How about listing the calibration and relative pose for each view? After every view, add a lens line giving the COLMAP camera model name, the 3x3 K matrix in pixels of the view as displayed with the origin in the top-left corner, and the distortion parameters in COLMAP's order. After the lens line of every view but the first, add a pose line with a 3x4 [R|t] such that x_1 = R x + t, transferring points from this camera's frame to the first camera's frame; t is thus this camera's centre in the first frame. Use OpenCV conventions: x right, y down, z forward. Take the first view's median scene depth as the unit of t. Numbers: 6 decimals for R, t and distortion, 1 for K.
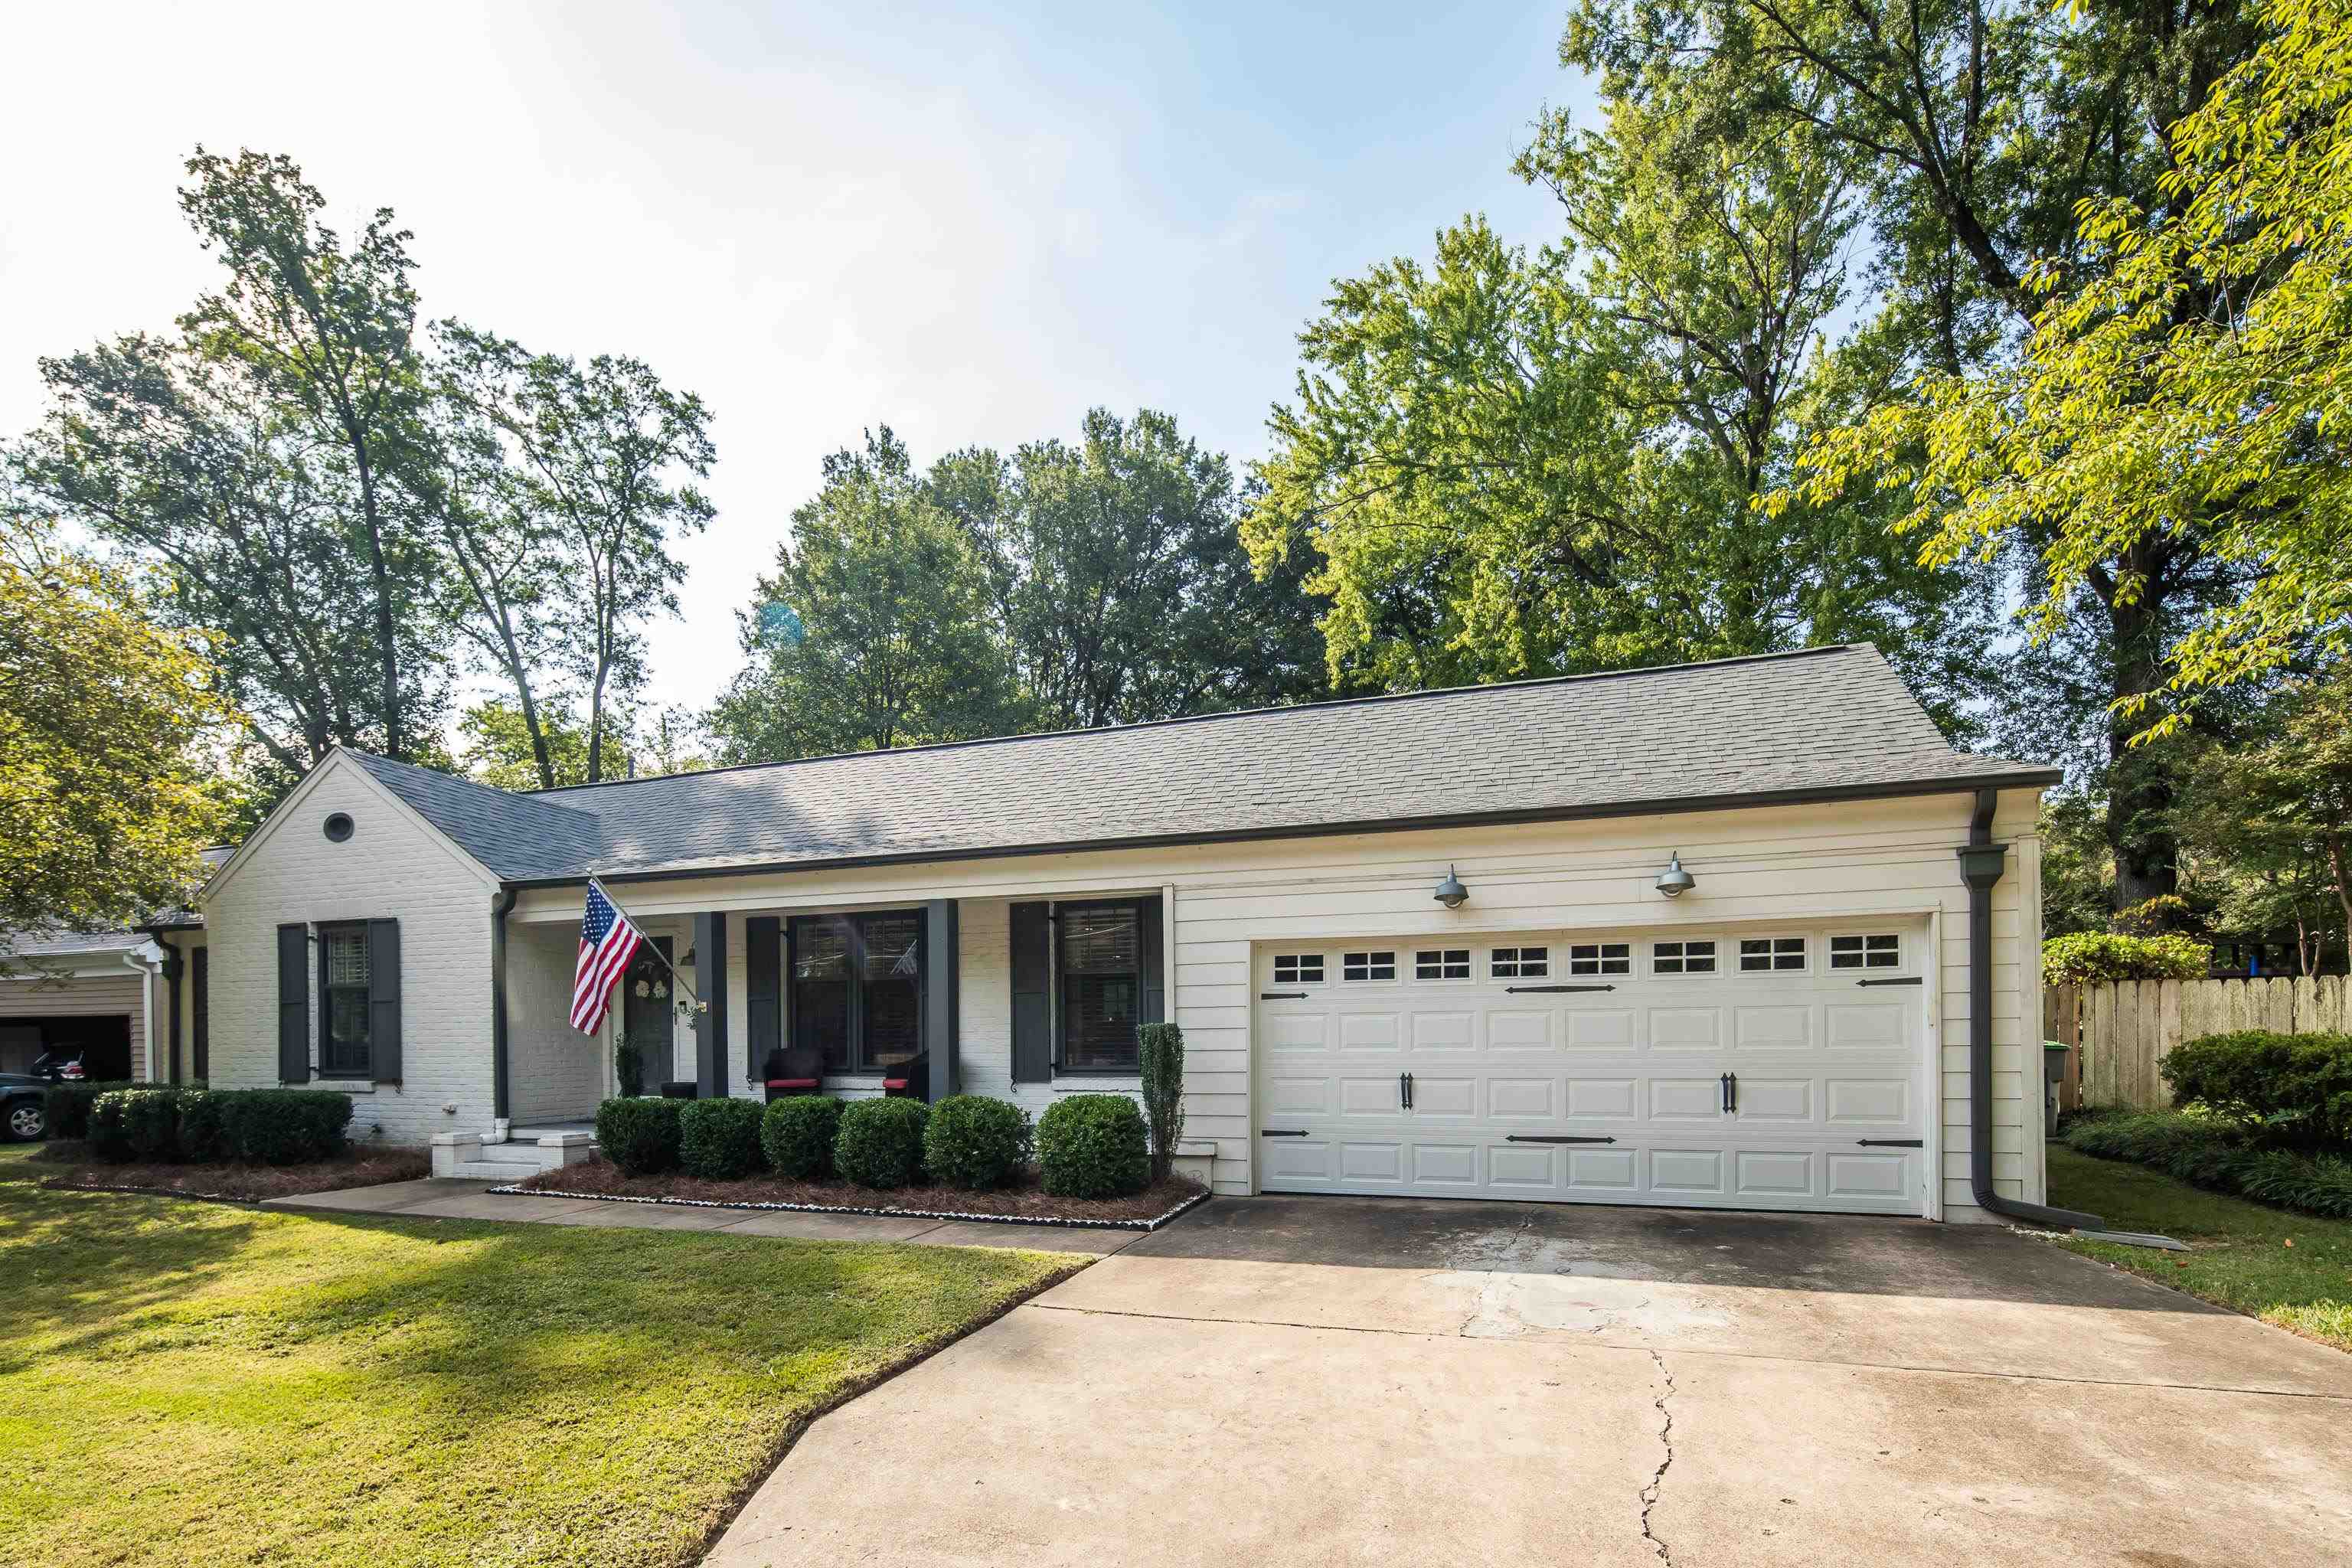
lens RADIAL K [[1144.3, 0, 1172.5], [0, 1144.3, 1052.3], [0, 0, 1]] dist [0.003943, 0.000133]
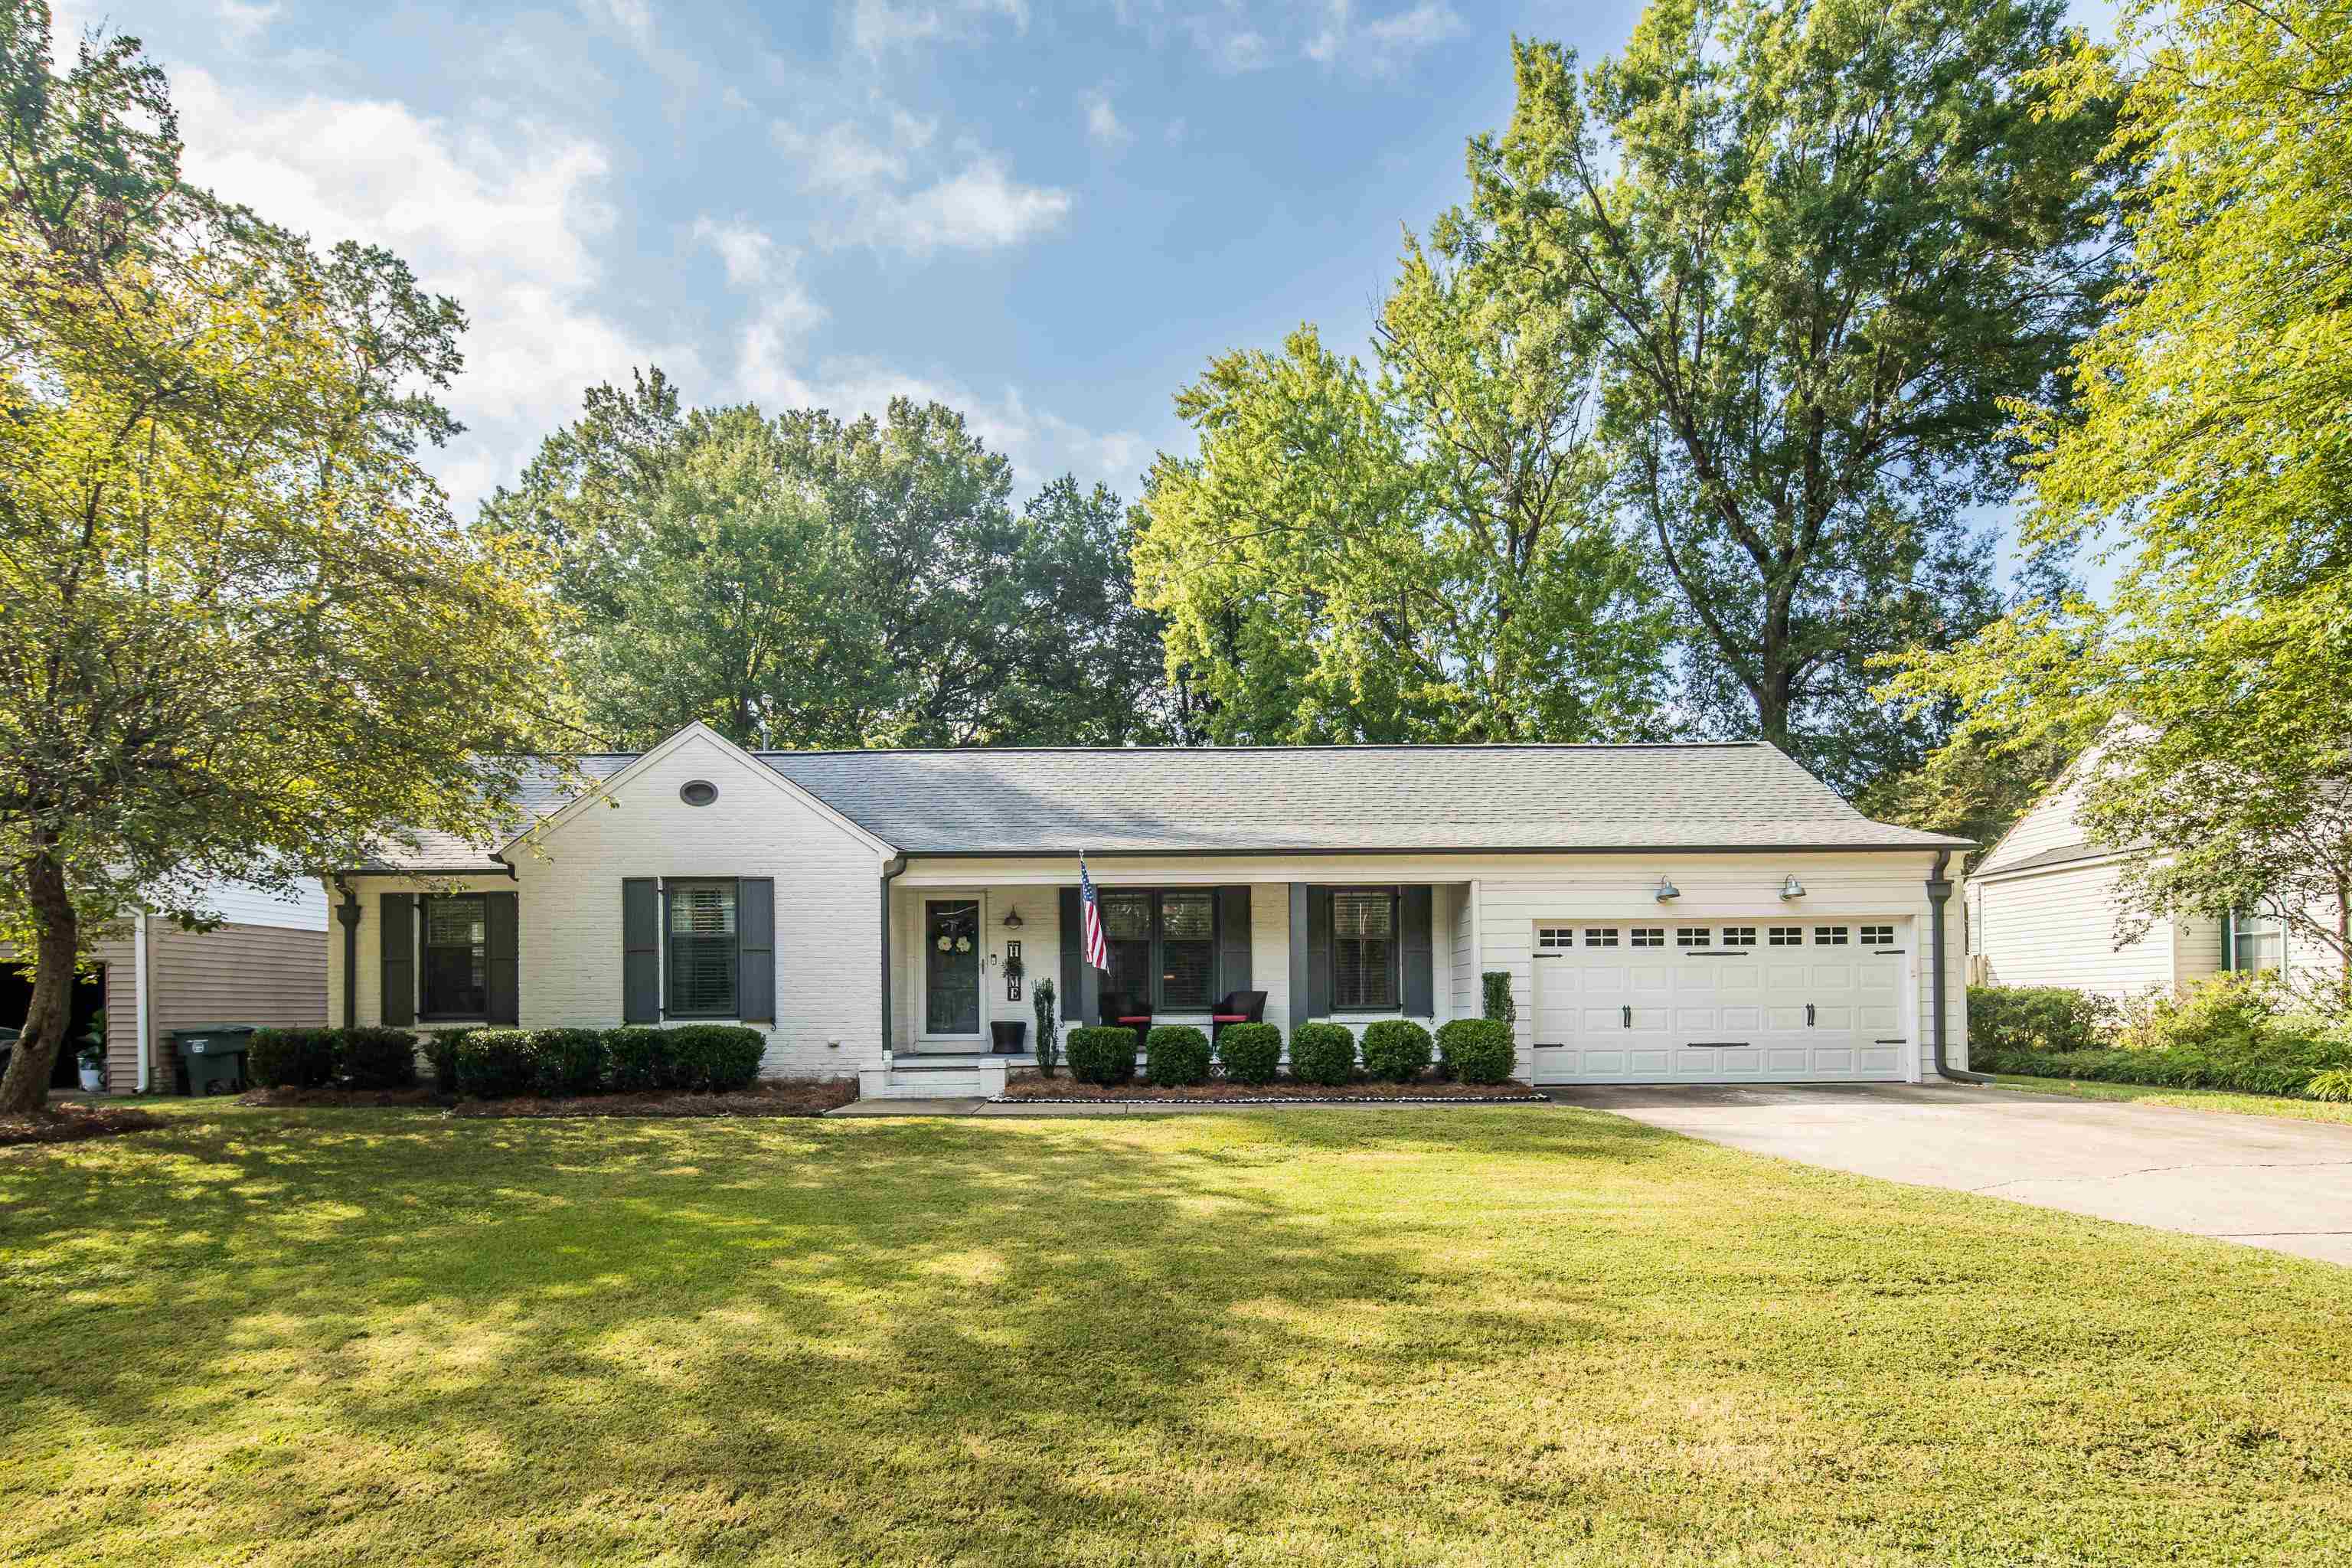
lens RADIAL K [[1153.8, 0, 1176.2], [0, 1153.8, 1000.6], [0, 0, 1]] dist [0.003552, 0.000231]
pose [[0.939332, 0.003278, 0.342995, -0.712486], [0.004175, 0.999771, -0.020990, 0.032589], [-0.342985, 0.021149, 0.939103, -0.219499]]
